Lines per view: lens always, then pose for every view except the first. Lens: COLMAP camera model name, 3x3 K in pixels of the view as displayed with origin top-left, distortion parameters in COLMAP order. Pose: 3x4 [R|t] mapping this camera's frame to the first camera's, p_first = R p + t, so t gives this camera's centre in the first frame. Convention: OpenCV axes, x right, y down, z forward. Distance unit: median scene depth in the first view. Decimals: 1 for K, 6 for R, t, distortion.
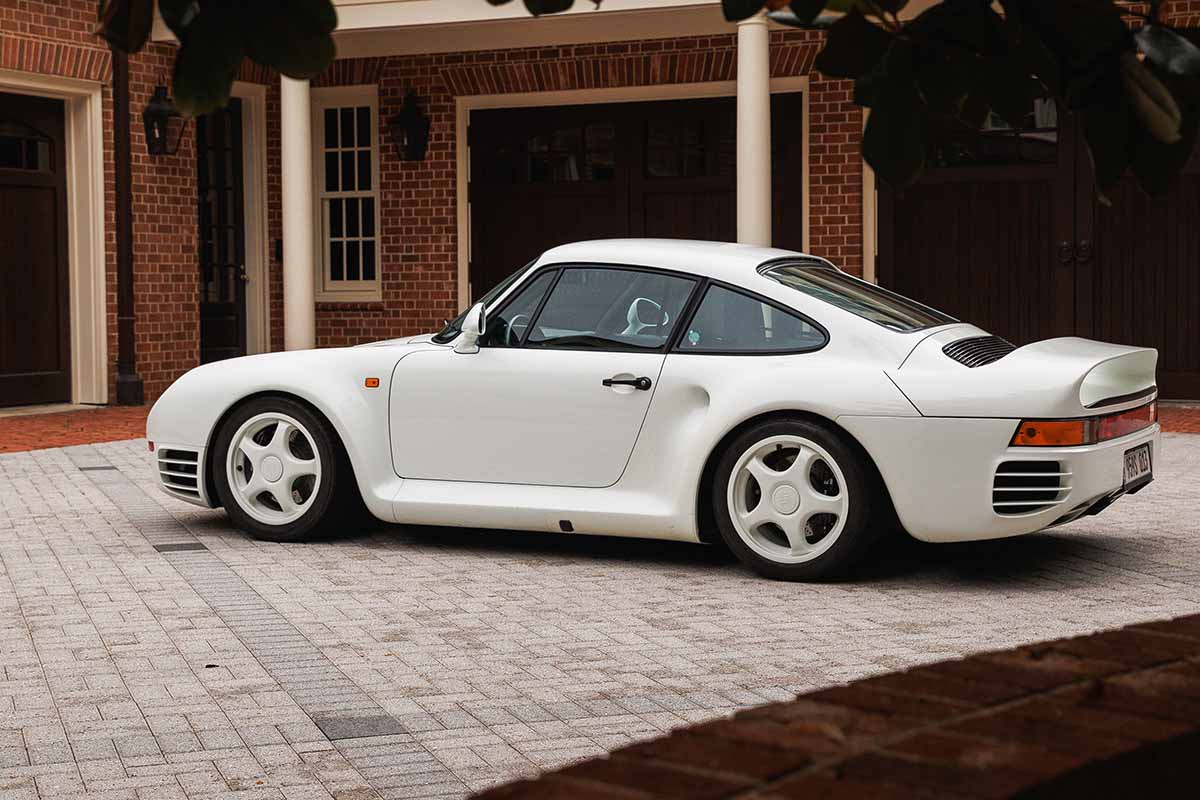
lens RADIAL K [[2002.1, 0, 600.0], [0, 2002.1, 400.0], [0, 0, 1]] dist [0.054141, 0.069361]
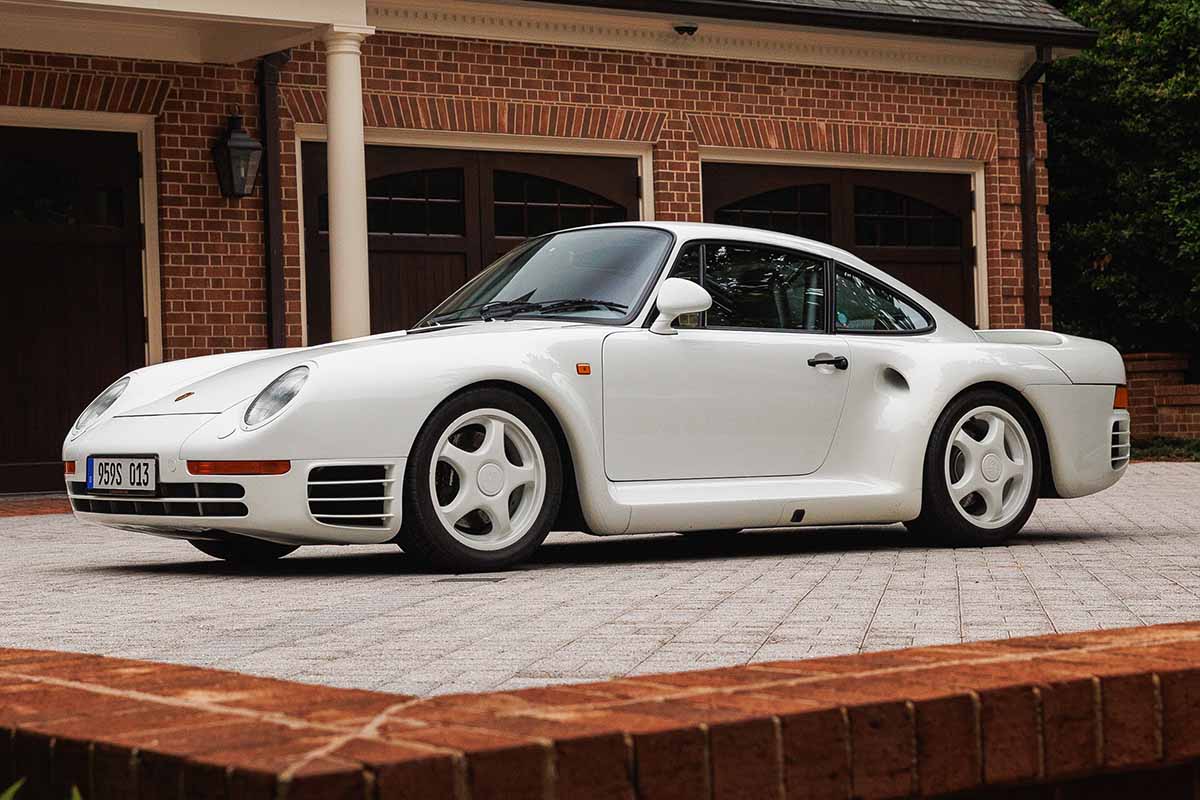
lens RADIAL K [[2318.1, 0, 600.0], [0, 2318.1, 400.0], [0, 0, 1]] dist [0.069664, 0.053939]
pose [[0.465065, 0.007067, 0.885248, -0.946371], [0.077804, 0.995772, -0.048824, 0.051000], [-0.881851, 0.091582, 0.462549, 0.542342]]
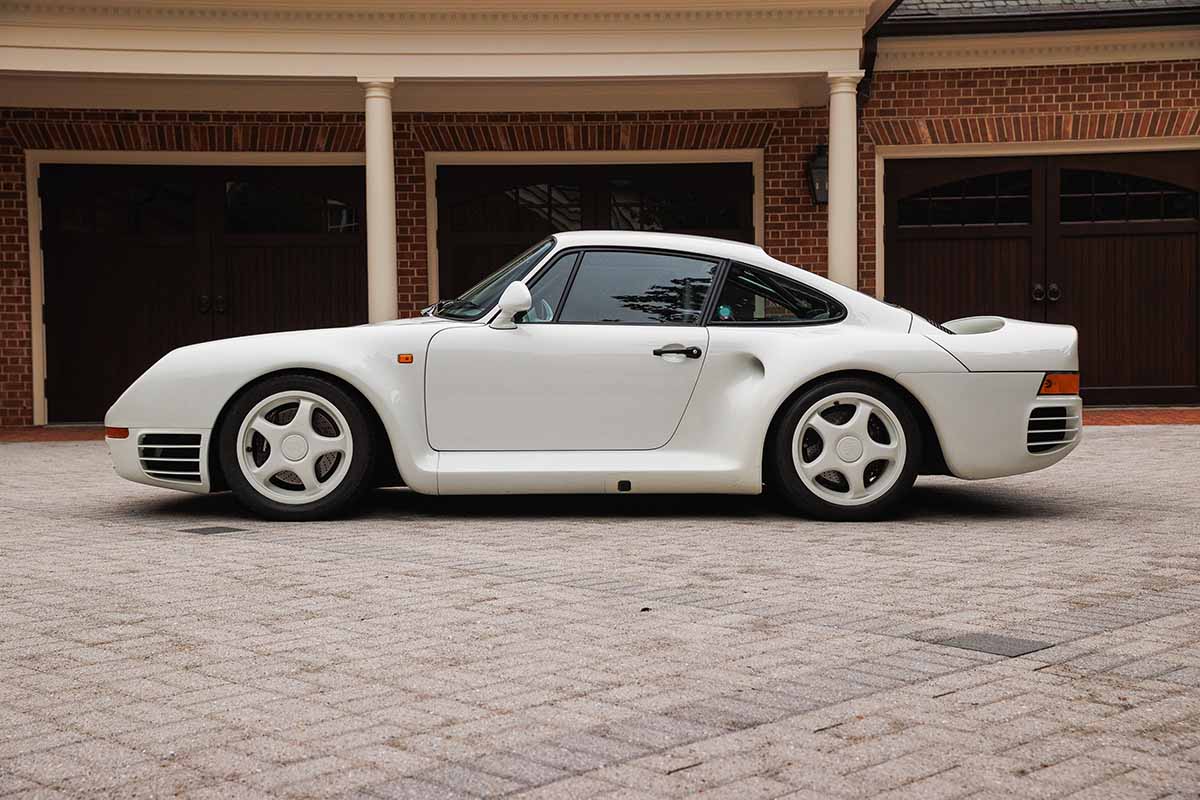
lens RADIAL K [[1489.4, 0, 600.0], [0, 1489.4, 400.0], [0, 0, 1]] dist [0.166133, 0.085165]
pose [[0.882926, -0.011186, 0.469379, -0.377881], [0.031138, 0.998910, -0.034767, 0.041393], [-0.468478, 0.045312, 0.882312, 0.279265]]
